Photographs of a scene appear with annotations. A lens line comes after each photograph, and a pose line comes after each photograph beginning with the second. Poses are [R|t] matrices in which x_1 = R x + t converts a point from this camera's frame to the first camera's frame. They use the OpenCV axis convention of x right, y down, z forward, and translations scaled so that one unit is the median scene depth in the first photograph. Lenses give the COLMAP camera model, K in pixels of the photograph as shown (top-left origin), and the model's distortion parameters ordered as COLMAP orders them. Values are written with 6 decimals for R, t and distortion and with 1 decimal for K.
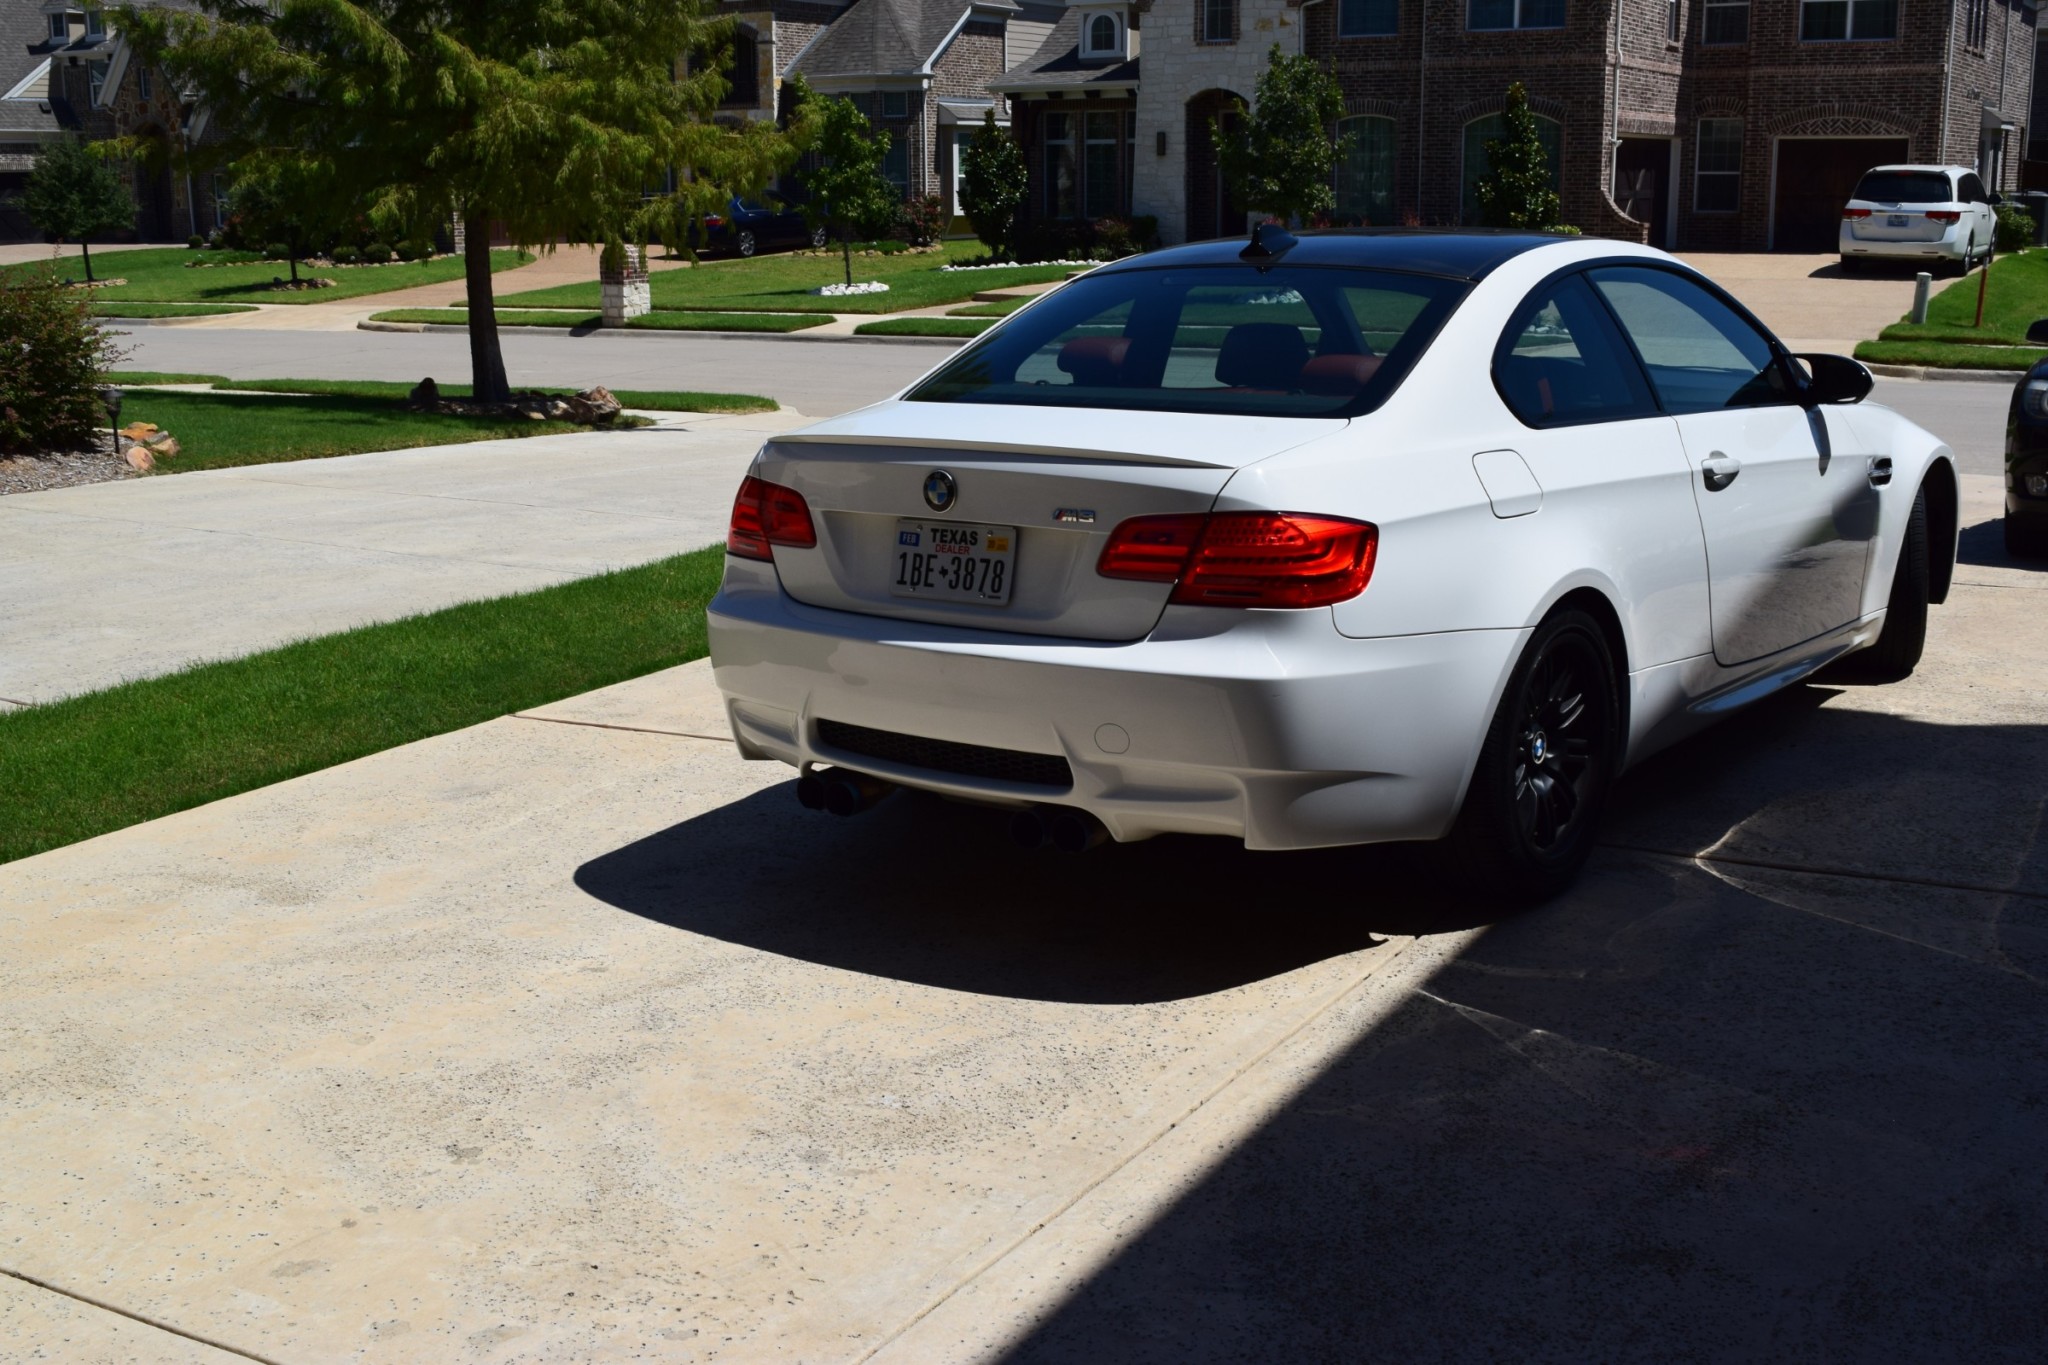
lens RADIAL K [[2224.4, 0, 1024.0], [0, 2224.4, 682.5], [0, 0, 1]] dist [-0.070931, 0.028721]
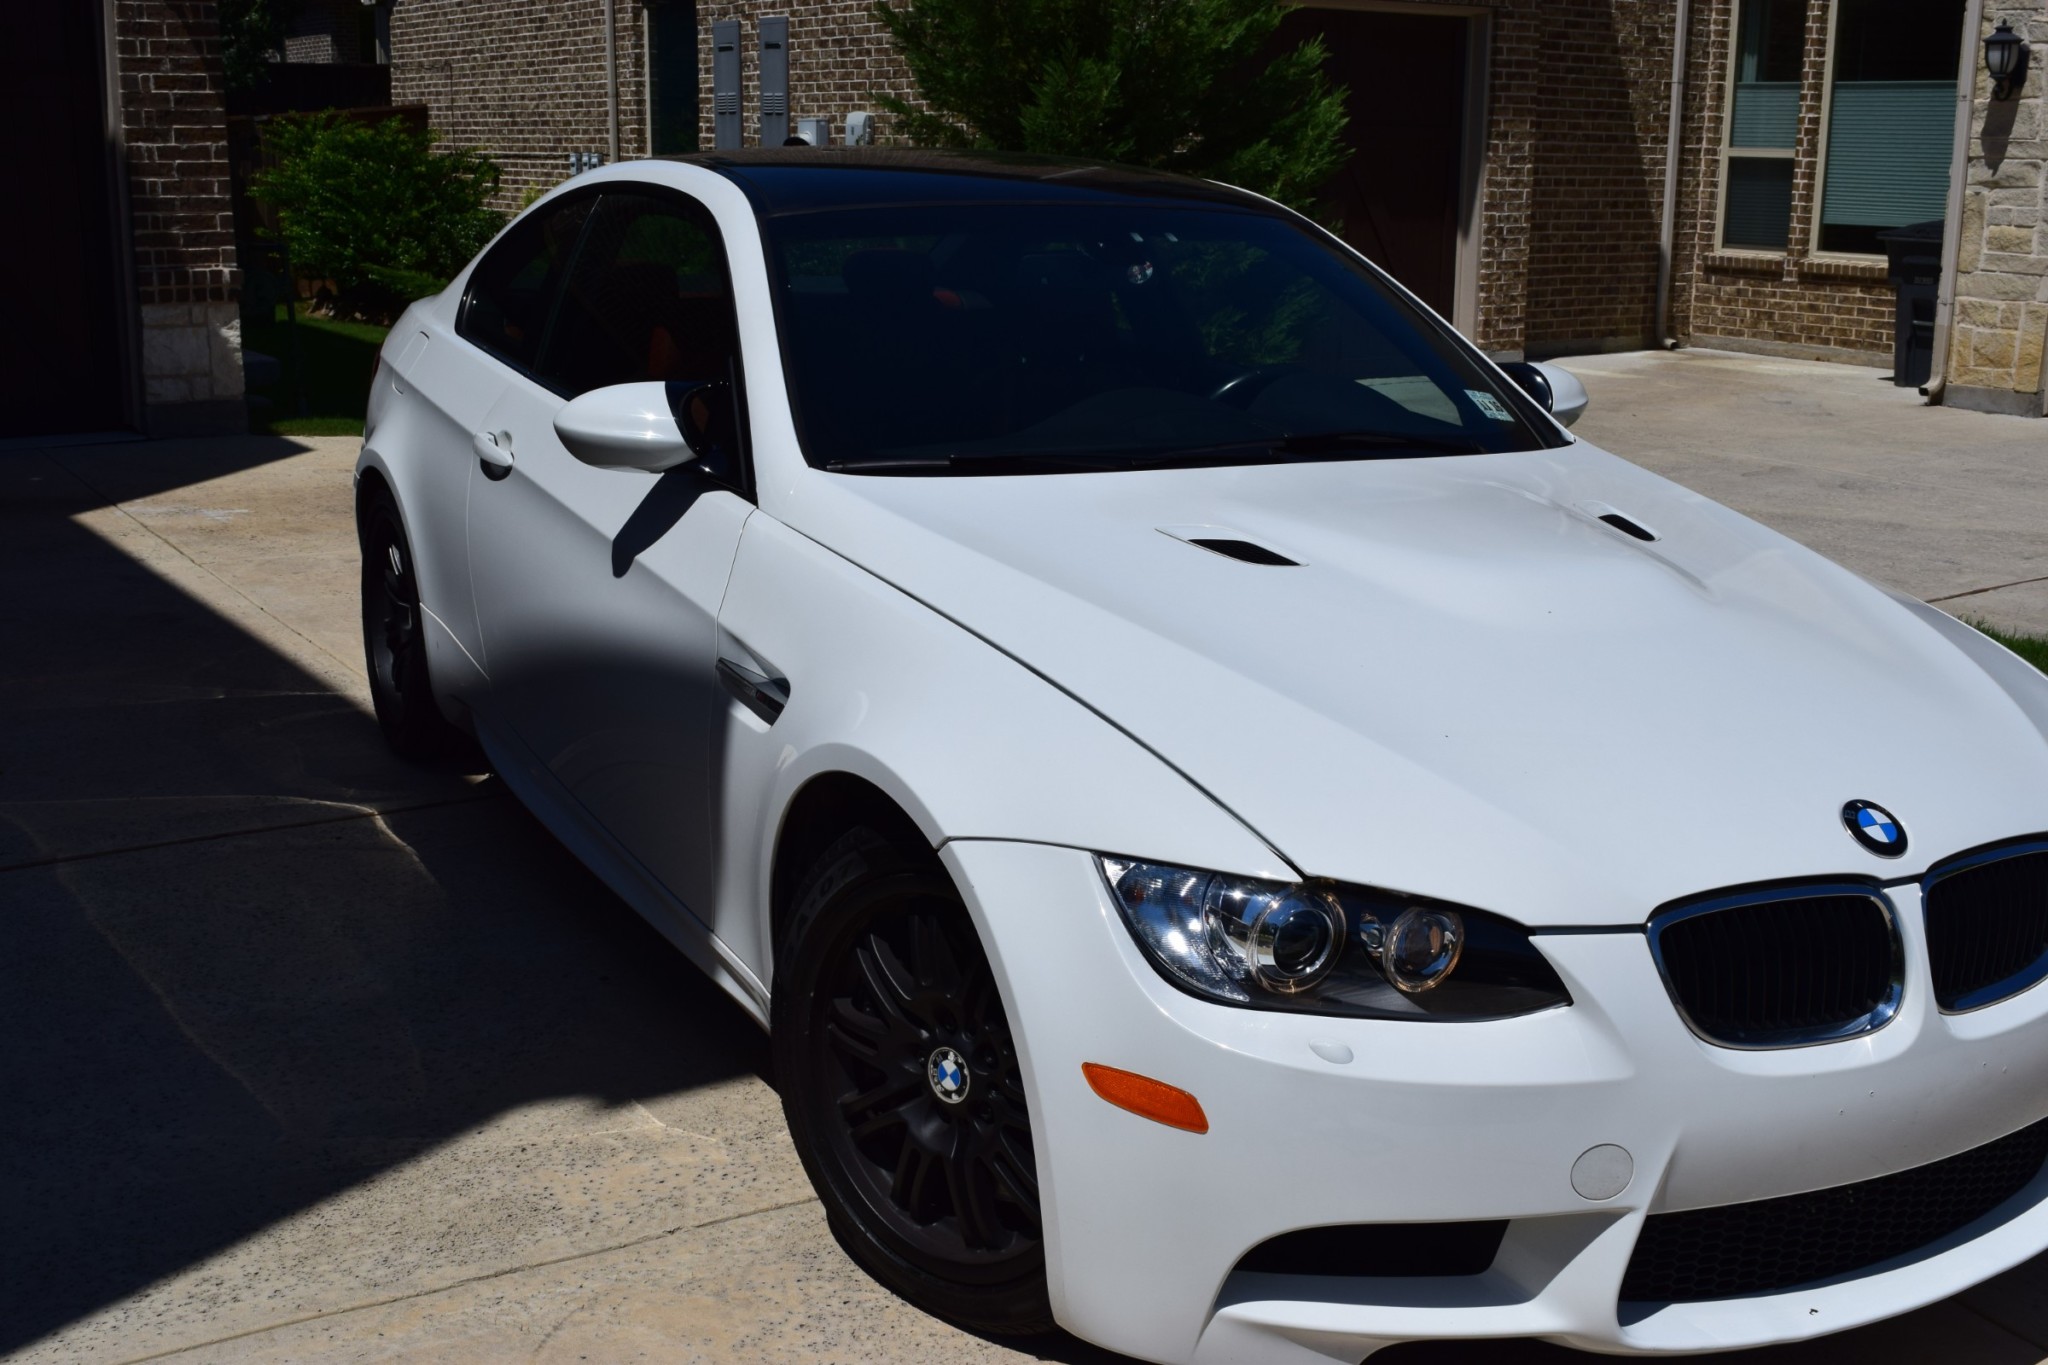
lens RADIAL K [[2206.5, 0, 1024.0], [0, 2206.5, 682.5], [0, 0, 1]] dist [-0.069676, 0.023697]
pose [[-0.430691, 0.215134, -0.876483, 0.355972], [-0.206366, 0.921967, 0.327703, -0.120218], [0.878589, 0.322015, -0.352687, 0.557673]]
